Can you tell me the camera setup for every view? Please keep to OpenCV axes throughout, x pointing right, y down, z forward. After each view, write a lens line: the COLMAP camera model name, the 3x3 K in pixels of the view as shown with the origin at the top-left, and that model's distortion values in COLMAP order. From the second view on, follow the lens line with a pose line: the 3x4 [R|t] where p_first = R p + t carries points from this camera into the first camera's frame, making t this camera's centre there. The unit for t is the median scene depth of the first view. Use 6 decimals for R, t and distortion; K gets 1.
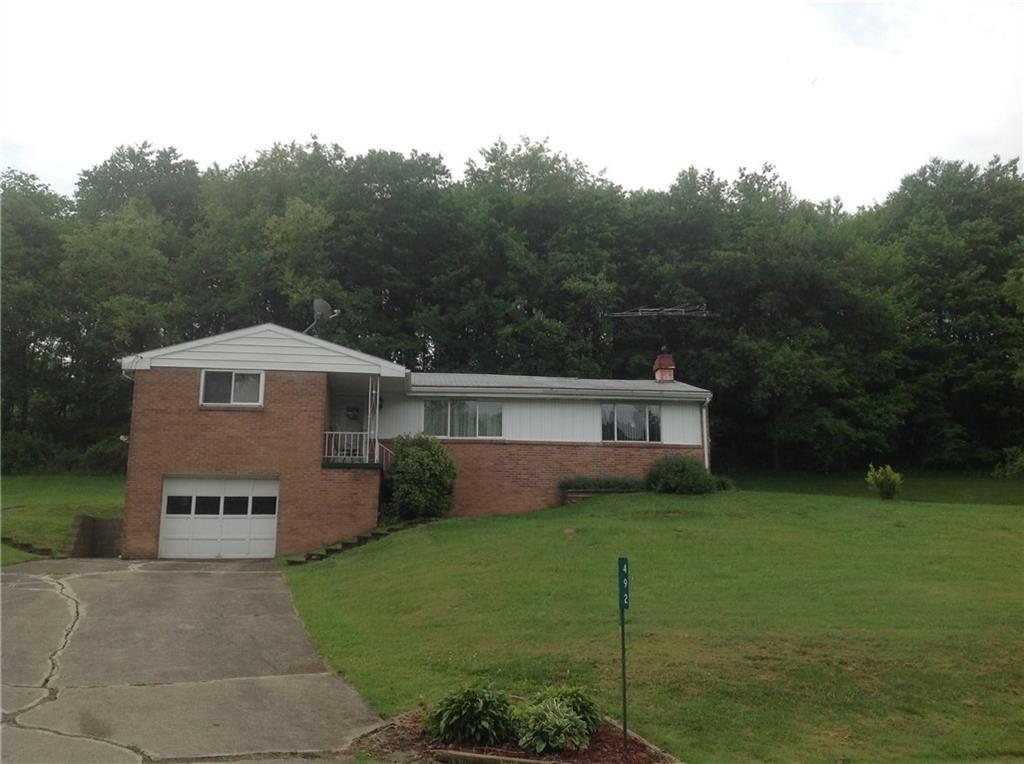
lens RADIAL K [[946.5, 0, 512.0], [0, 946.5, 382.0], [0, 0, 1]] dist [0.208914, -0.473352]
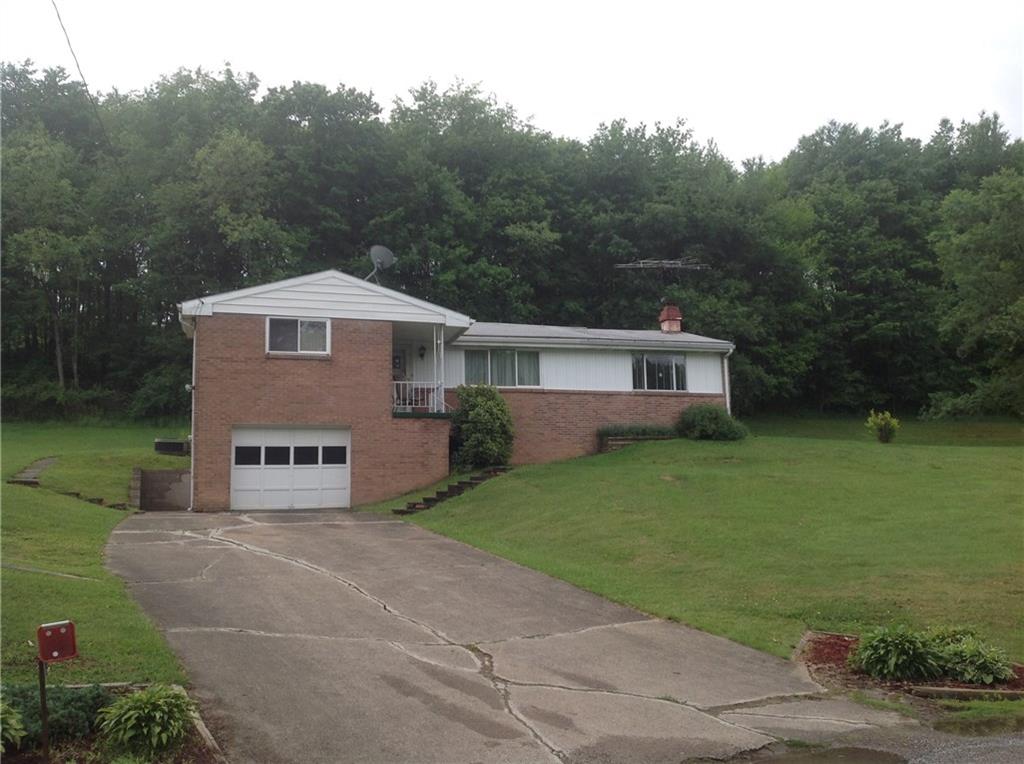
lens RADIAL K [[946.5, 0, 512.0], [0, 946.5, 382.0], [0, 0, 1]] dist [0.208914, -0.473352]
pose [[0.985078, 0.001366, 0.172106, -0.211084], [-0.011651, 0.998204, 0.058767, -0.005797], [-0.171716, -0.059896, 0.983324, 0.004905]]
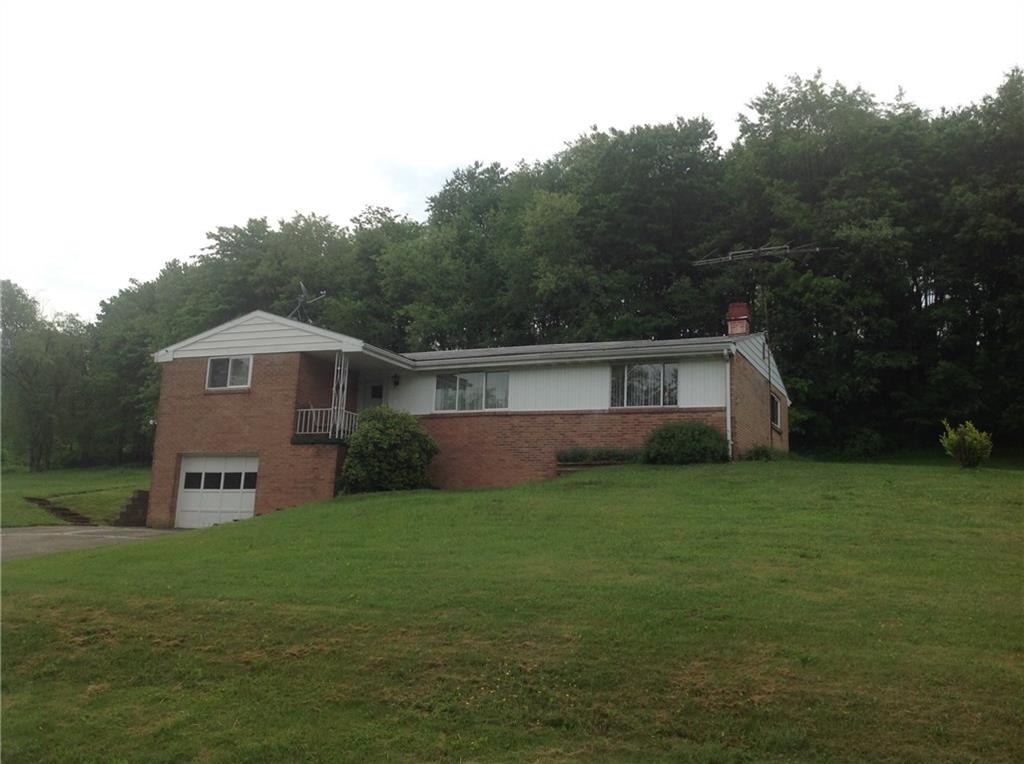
lens RADIAL K [[946.5, 0, 512.0], [0, 946.5, 382.0], [0, 0, 1]] dist [0.208914, -0.473352]
pose [[0.862117, -0.060996, -0.503024, 0.455352], [0.062470, 0.997949, -0.013945, 0.044512], [0.502843, -0.019402, 0.864160, 0.192638]]
